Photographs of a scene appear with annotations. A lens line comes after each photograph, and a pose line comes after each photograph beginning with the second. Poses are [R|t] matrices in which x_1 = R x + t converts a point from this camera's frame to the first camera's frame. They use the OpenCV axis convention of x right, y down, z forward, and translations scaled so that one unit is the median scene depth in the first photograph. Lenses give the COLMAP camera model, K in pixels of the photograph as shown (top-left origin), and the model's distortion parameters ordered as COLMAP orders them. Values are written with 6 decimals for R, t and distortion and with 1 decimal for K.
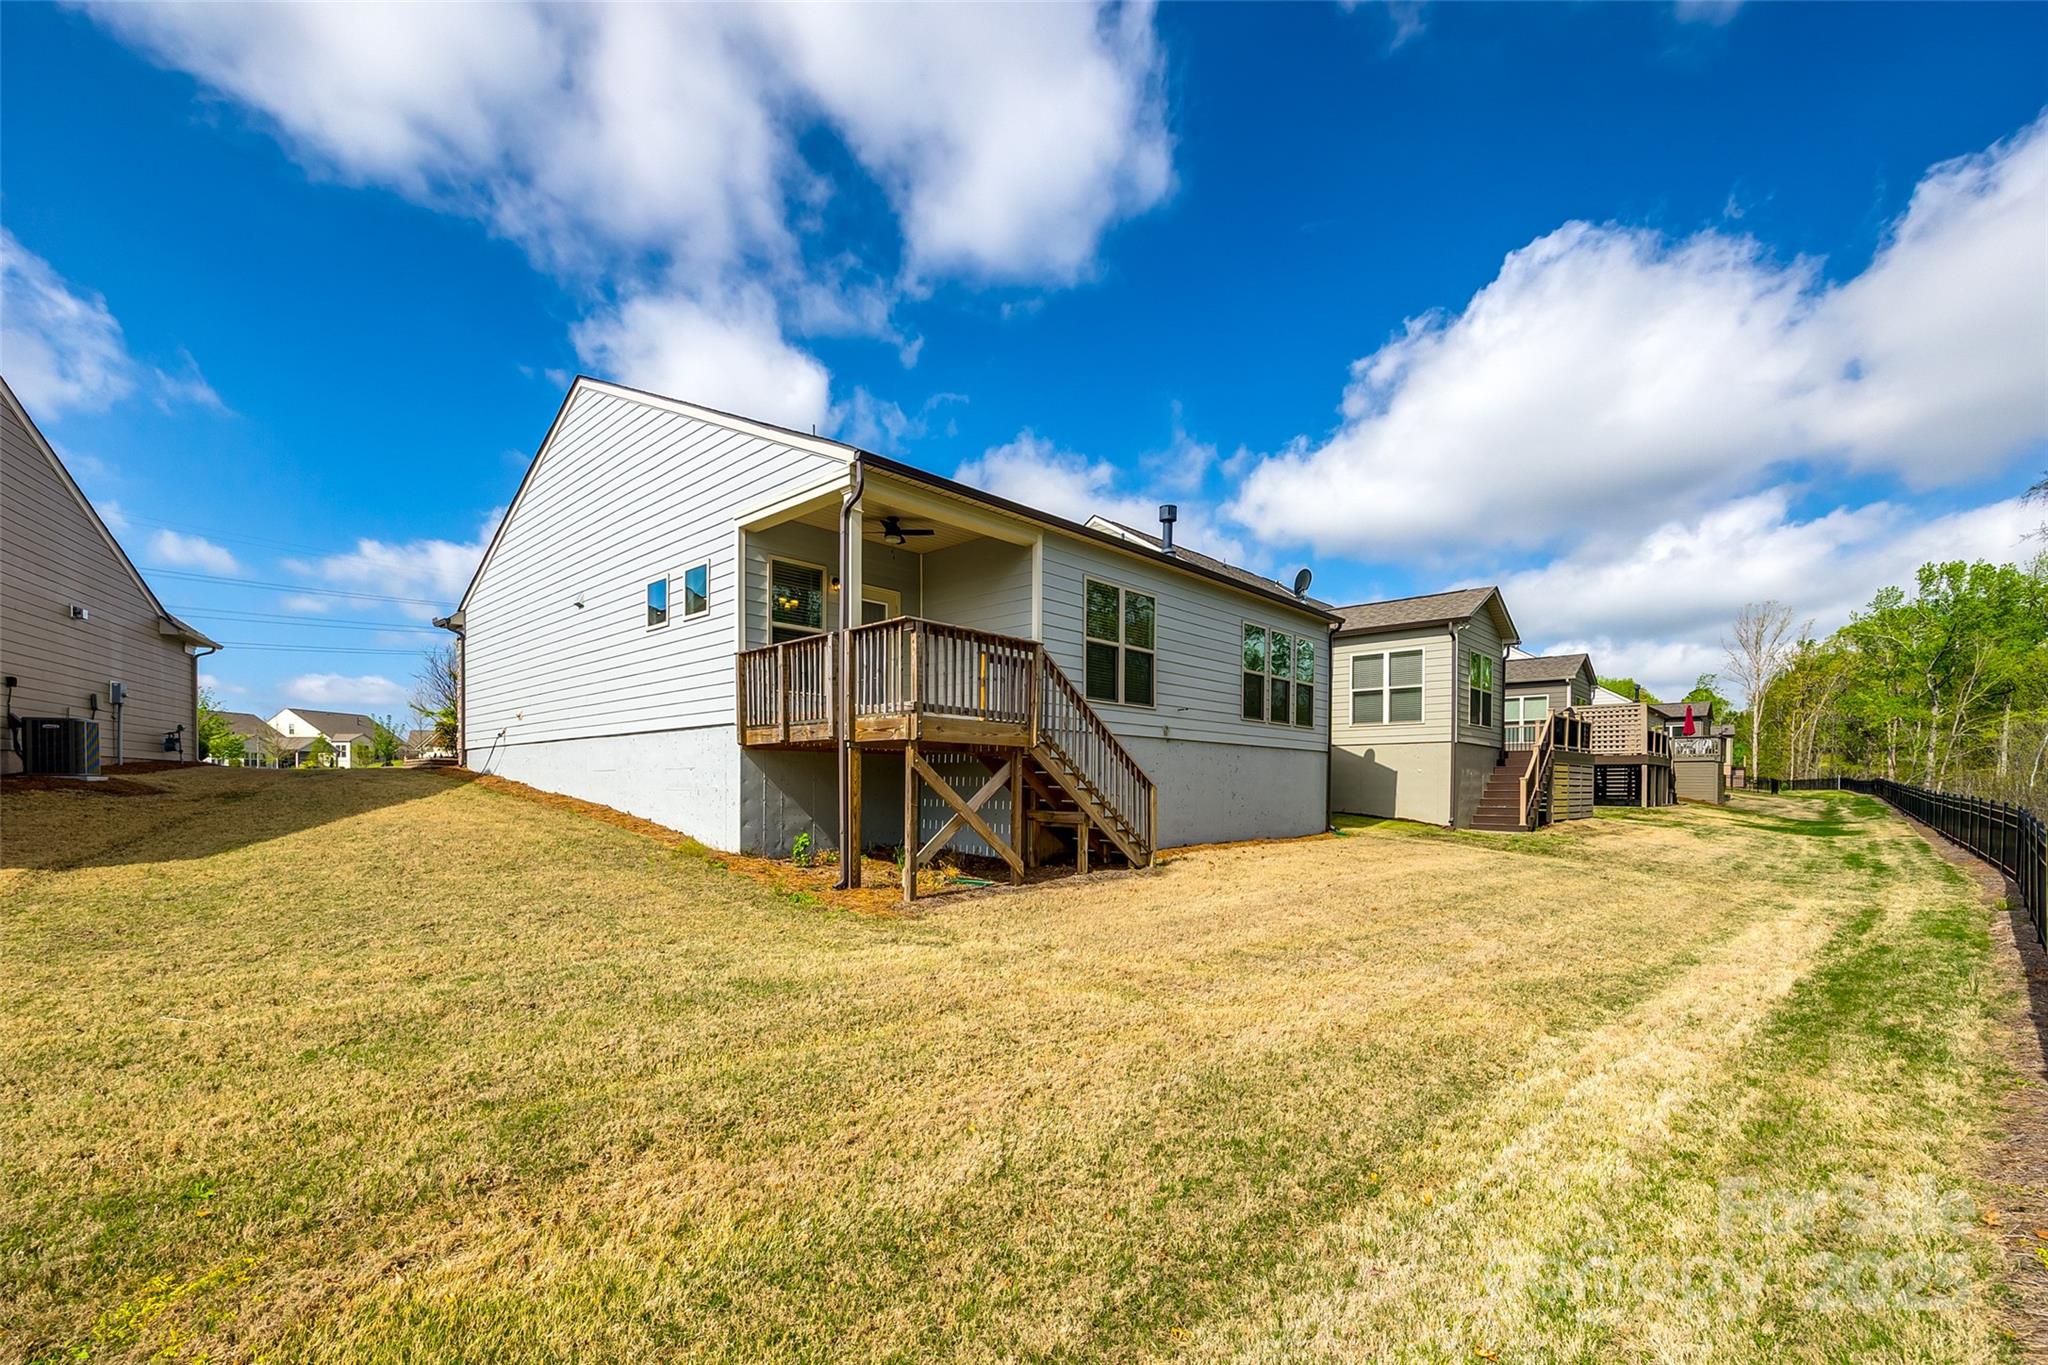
lens RADIAL K [[814.7, 0, 1017.2], [0, 814.7, 697.6], [0, 0, 1]] dist [0.000861, 0.000035]
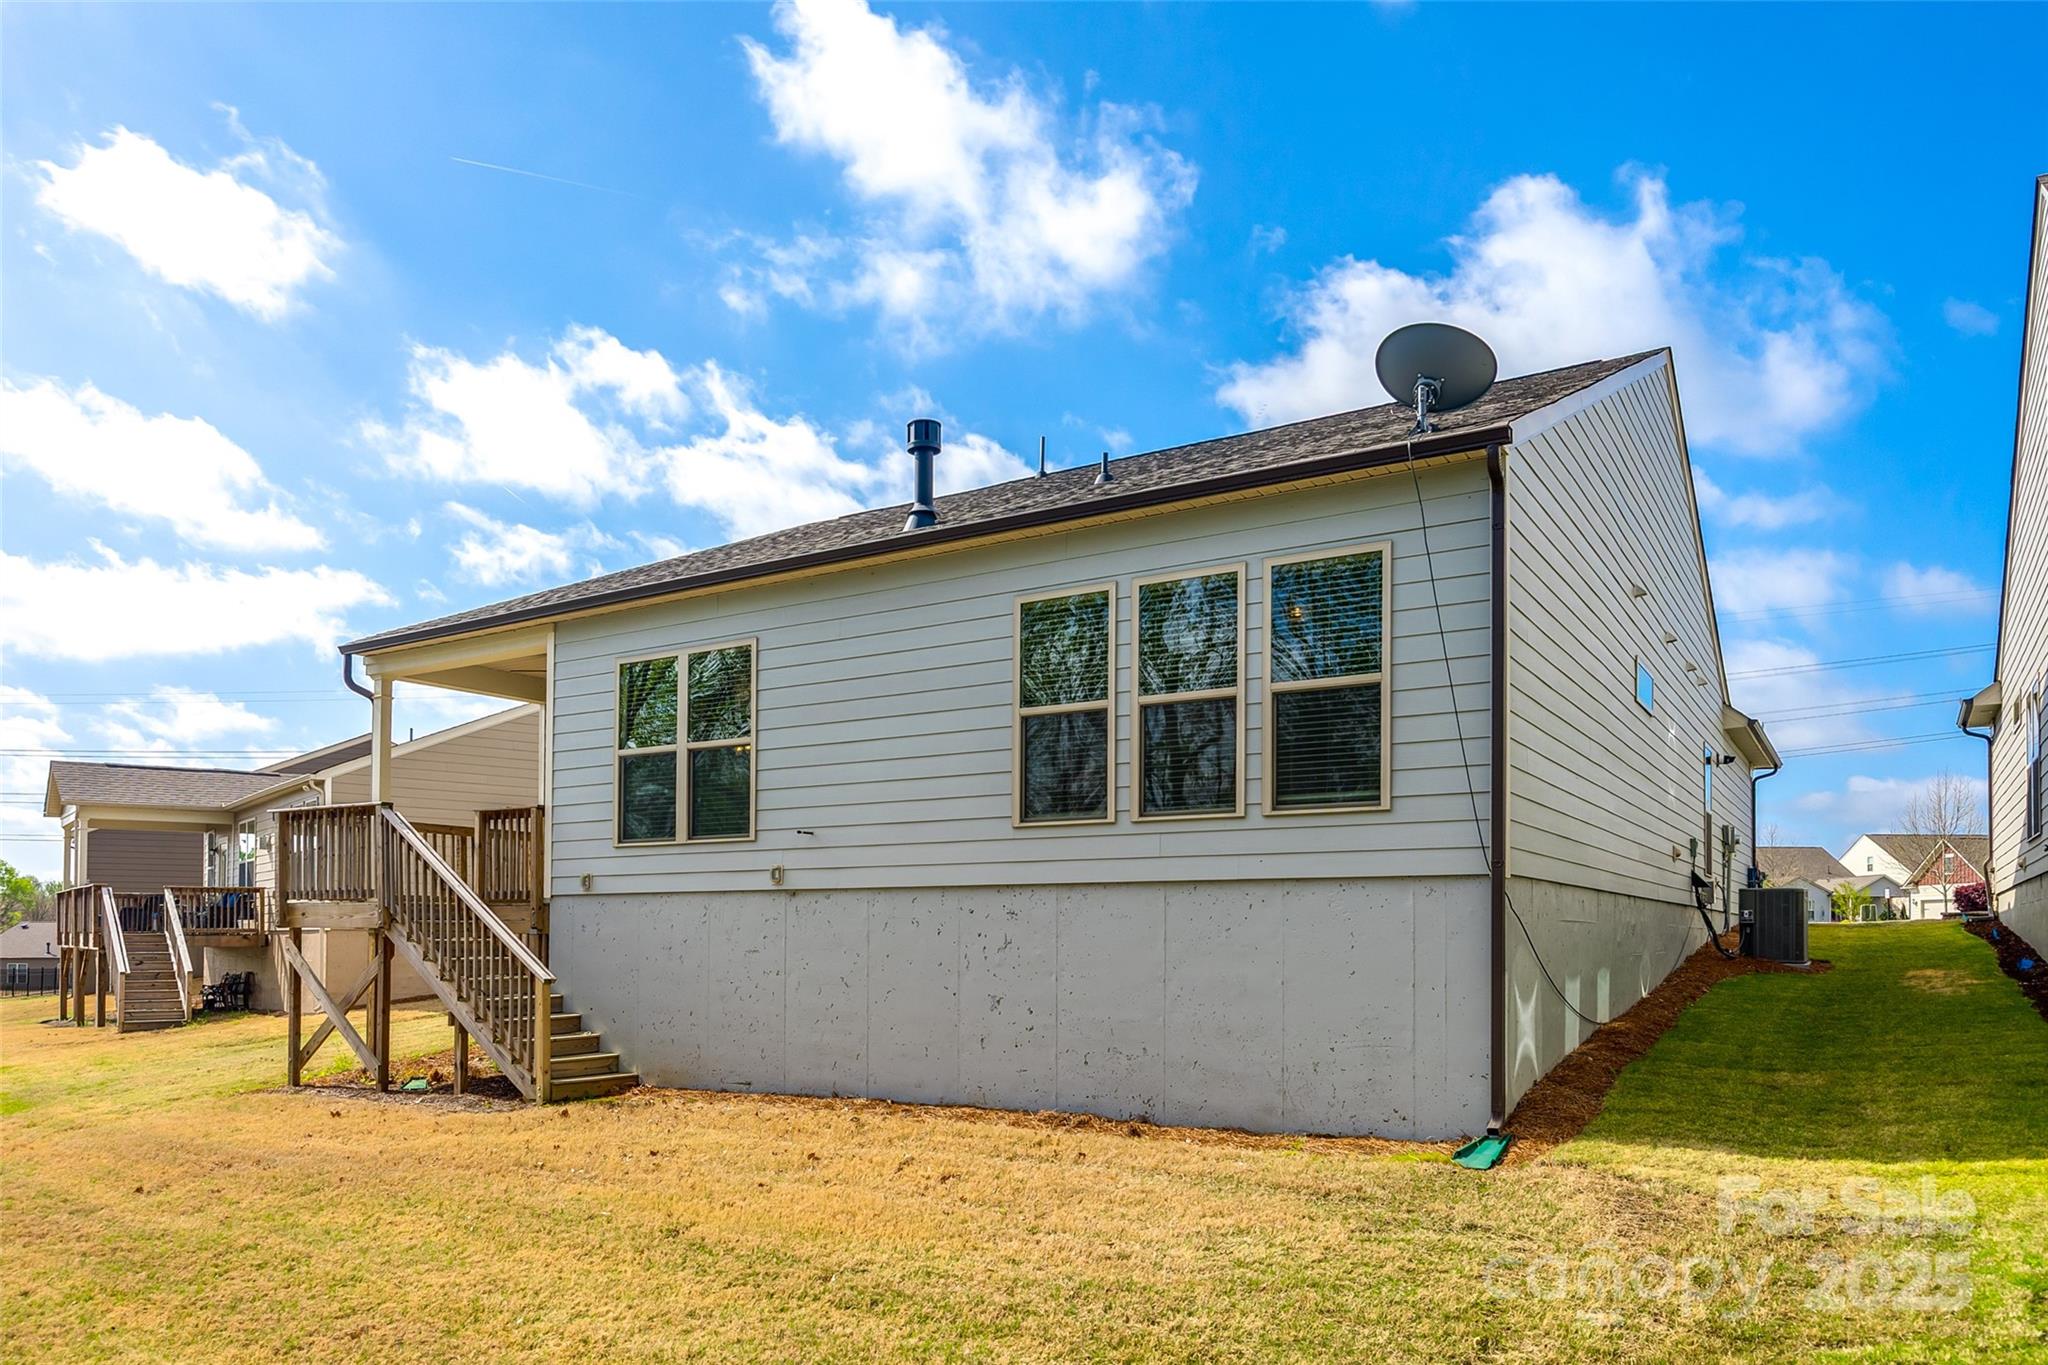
lens RADIAL K [[1365.4, 0, 1024.0], [0, 1365.4, 682.5], [0, 0, 1]] dist [-0.001982, -0.000504]
pose [[0.192446, -0.182504, -0.964187, 1.111303], [0.100714, 0.981038, -0.165592, 0.080751], [0.976126, -0.065240, 0.207178, 0.971034]]
